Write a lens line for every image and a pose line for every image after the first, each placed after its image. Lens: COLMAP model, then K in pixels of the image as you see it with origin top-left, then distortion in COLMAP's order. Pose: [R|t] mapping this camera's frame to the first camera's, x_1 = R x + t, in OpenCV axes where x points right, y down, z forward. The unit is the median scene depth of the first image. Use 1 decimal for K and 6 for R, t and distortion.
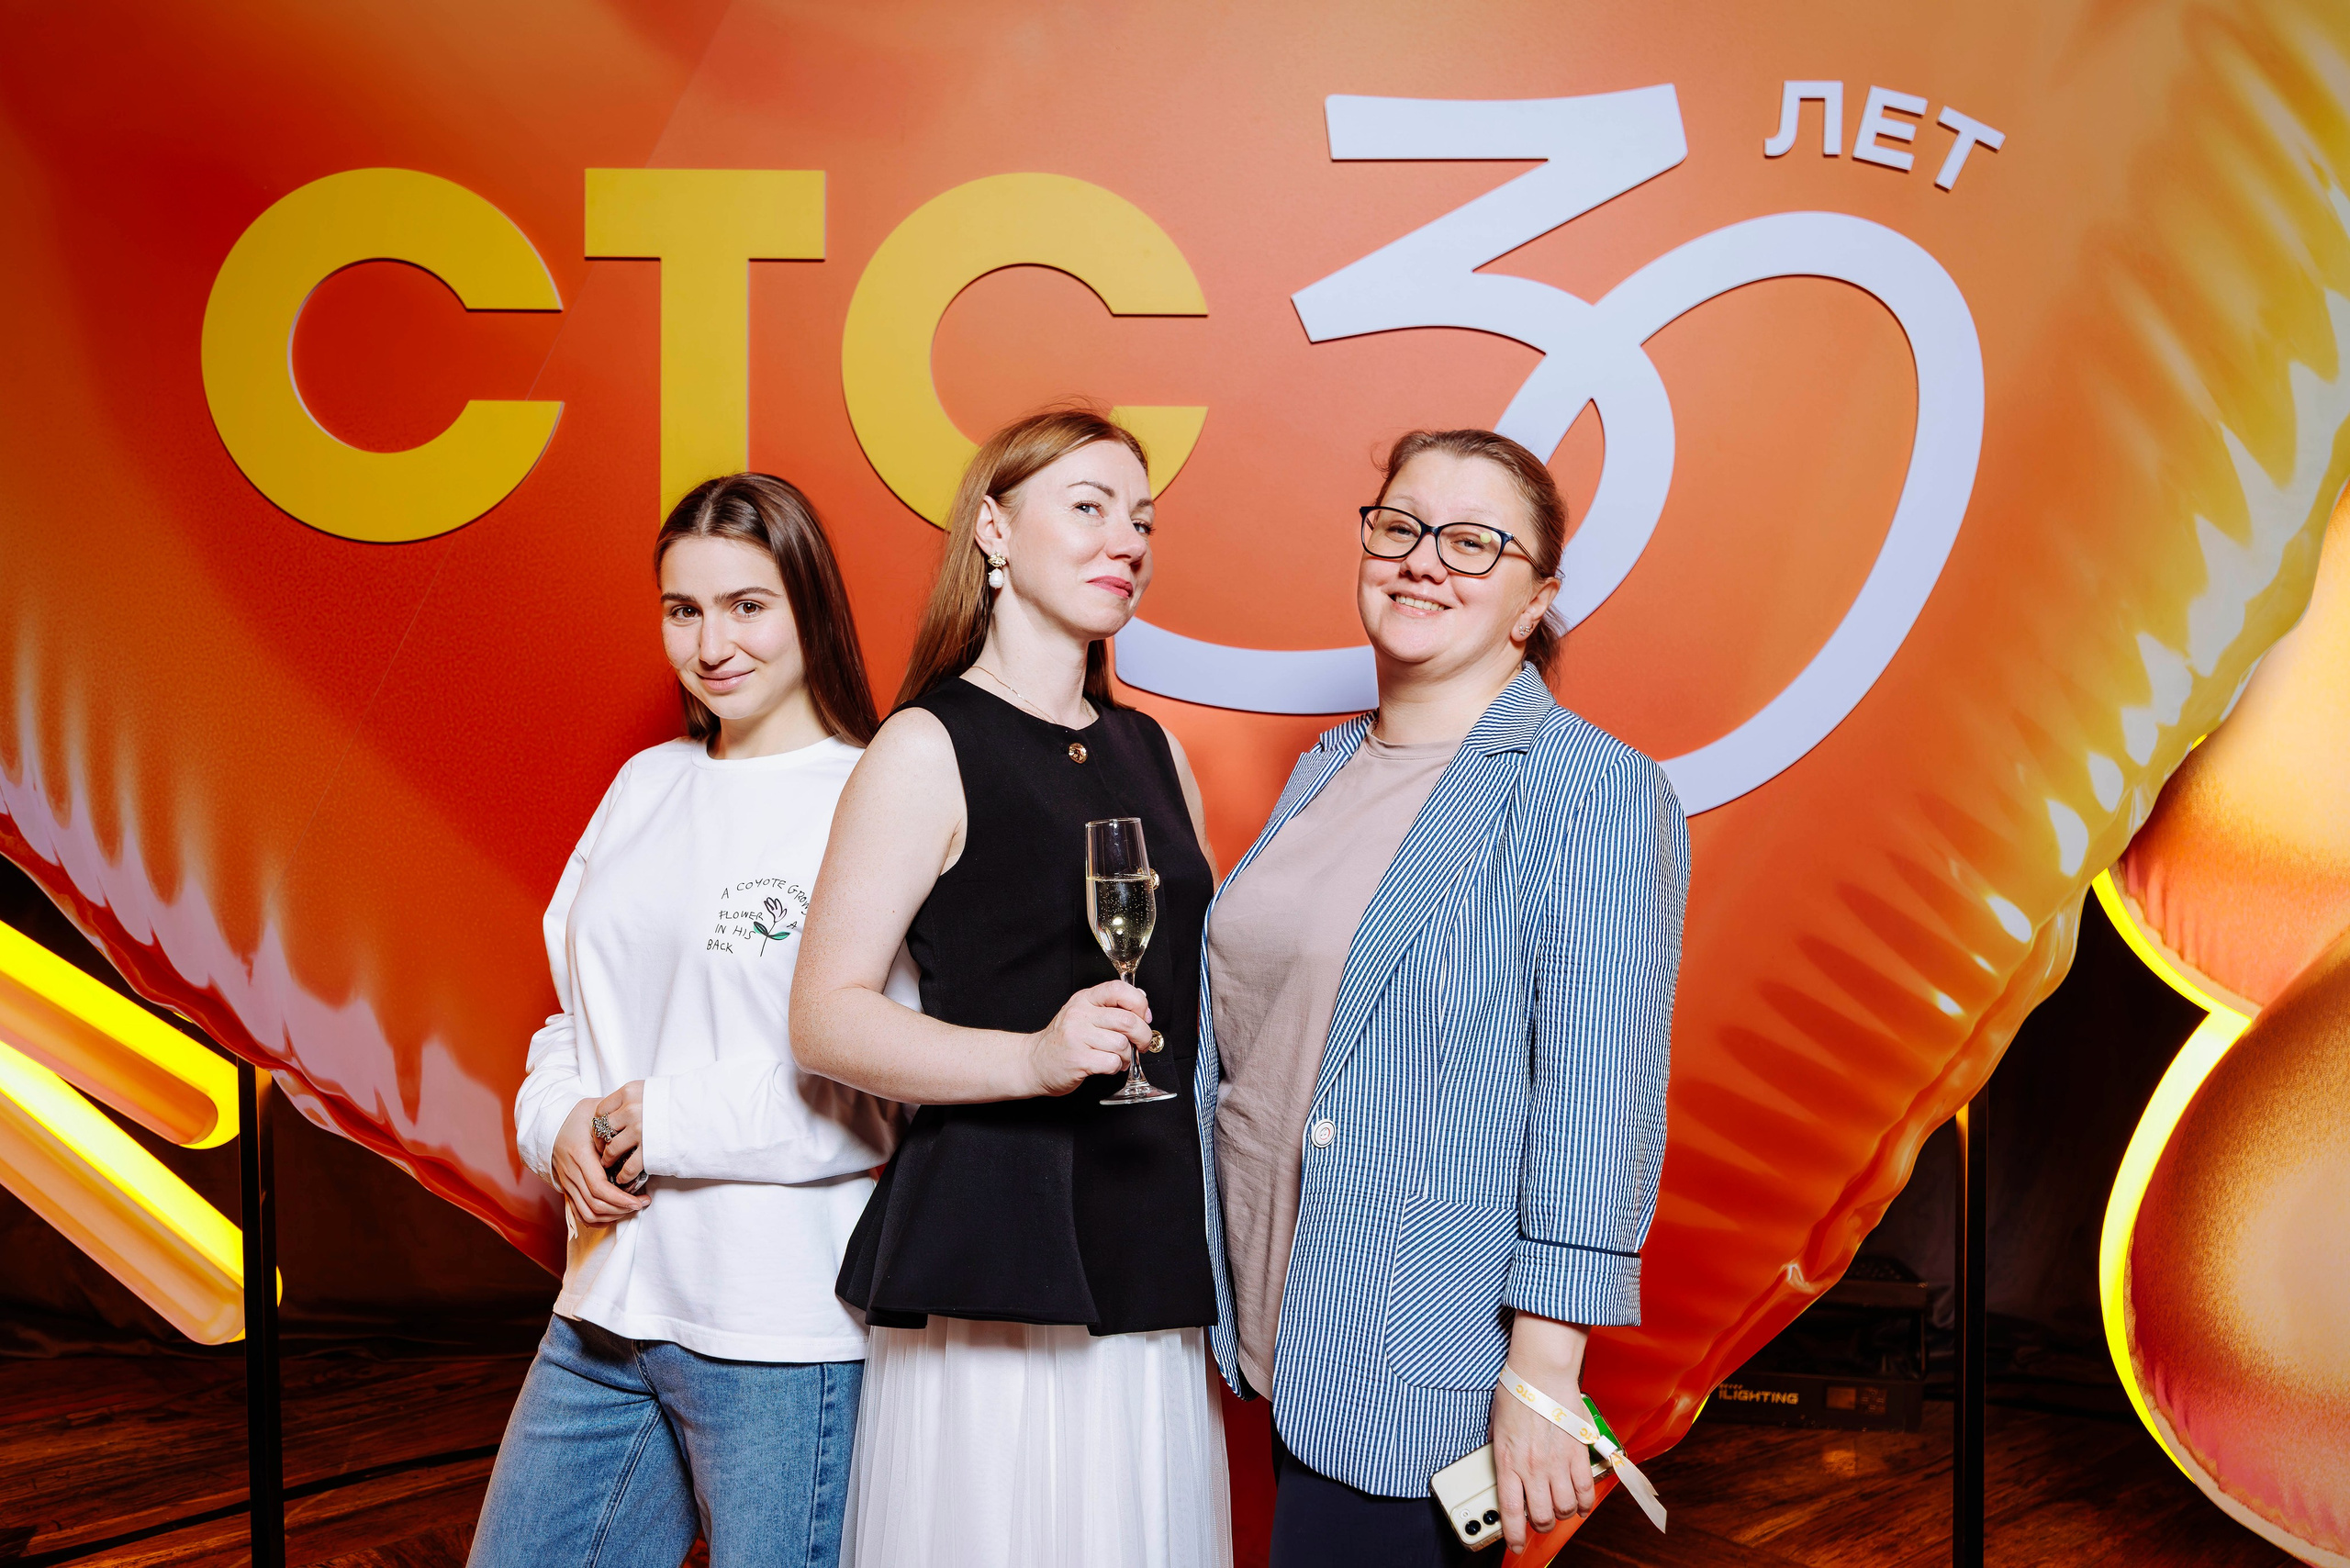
lens RADIAL K [[2231.2, 0, 1196.7], [0, 2231.2, 781.3], [0, 0, 1]] dist [0.002162, 0.000000]
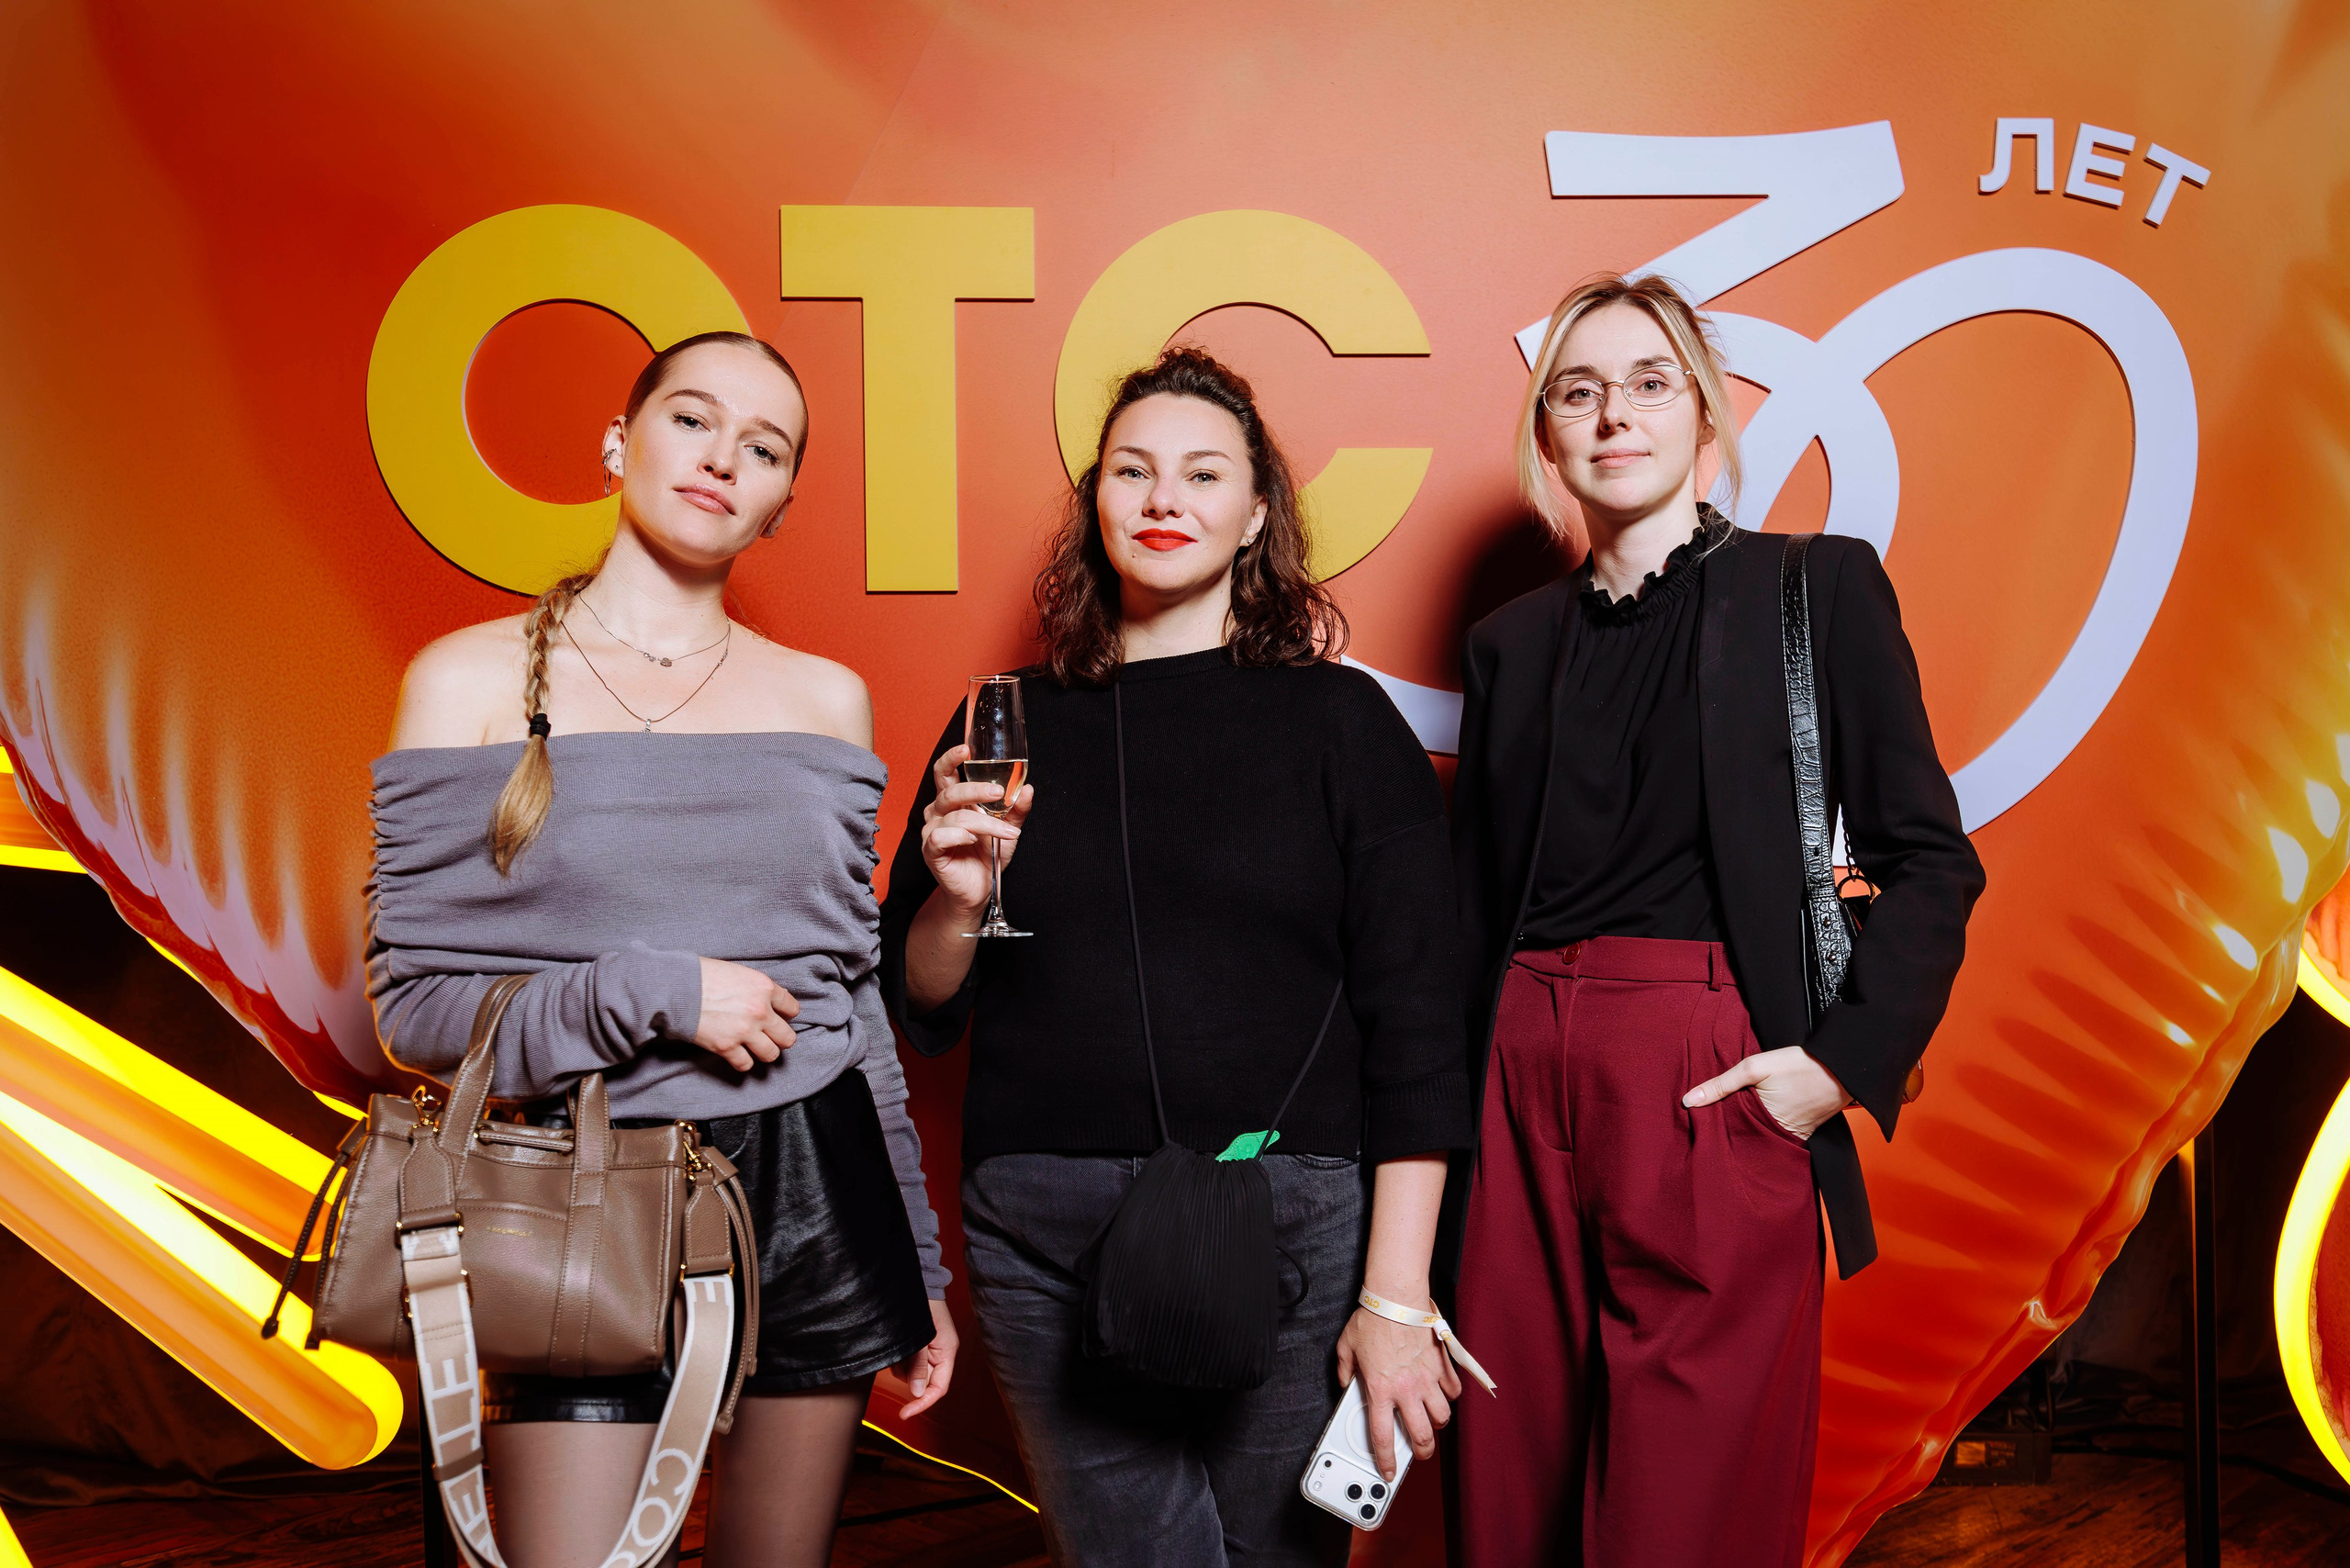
lens RADIAL K [[2239.3, 0, 1281.2], [0, 2239.3, 854.5], [0, 0, 1]] dist [0.001968, 0.000000]
pose [[0.995893, -0.024133, 0.087263, -0.149489], [0.025803, 0.999504, -0.018063, 0.026610], [-0.086784, 0.020241, 0.996022, 0.030257]]
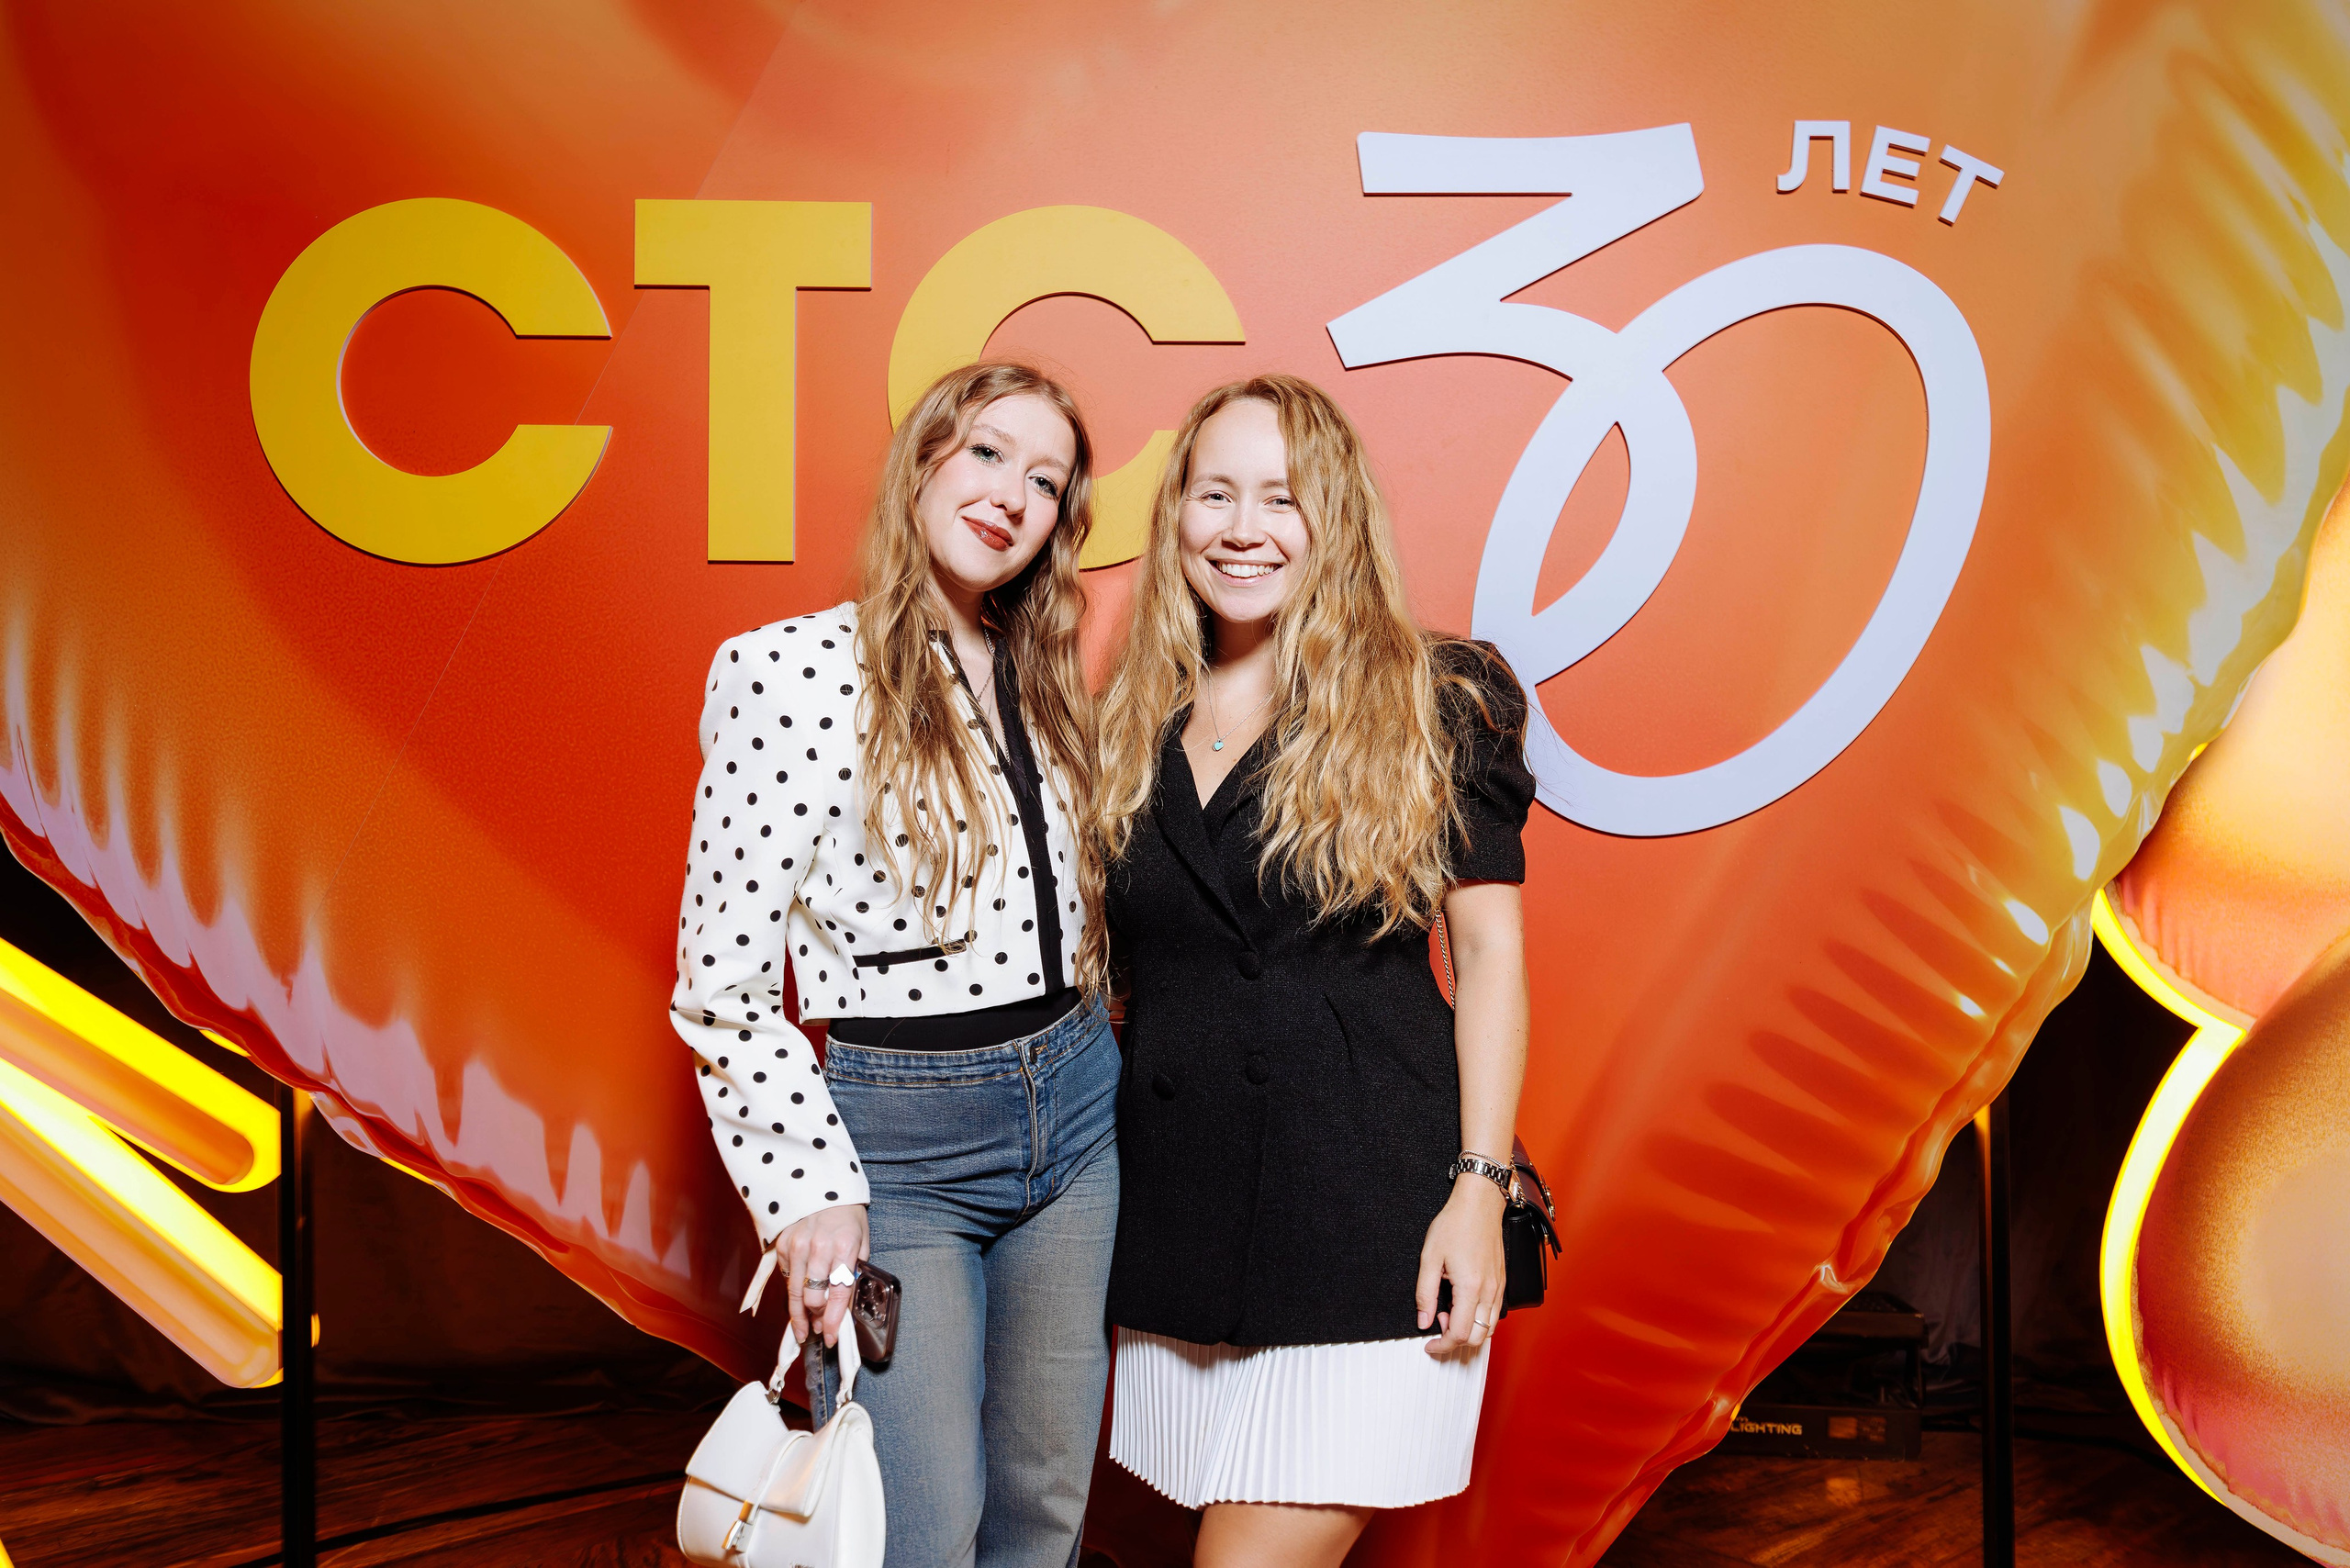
lens RADIAL K [[2057.2, 0, 1257.1], [0, 2057.2, 815.2], [0, 0, 1]] dist [0.000026, 0.002277]
pose [[0.999243, -0.006045, 0.038421, -0.026931], [0.007980, 0.998696, -0.050416, 0.056599], [-0.038066, 0.050685, 0.997989, 0.061981]]
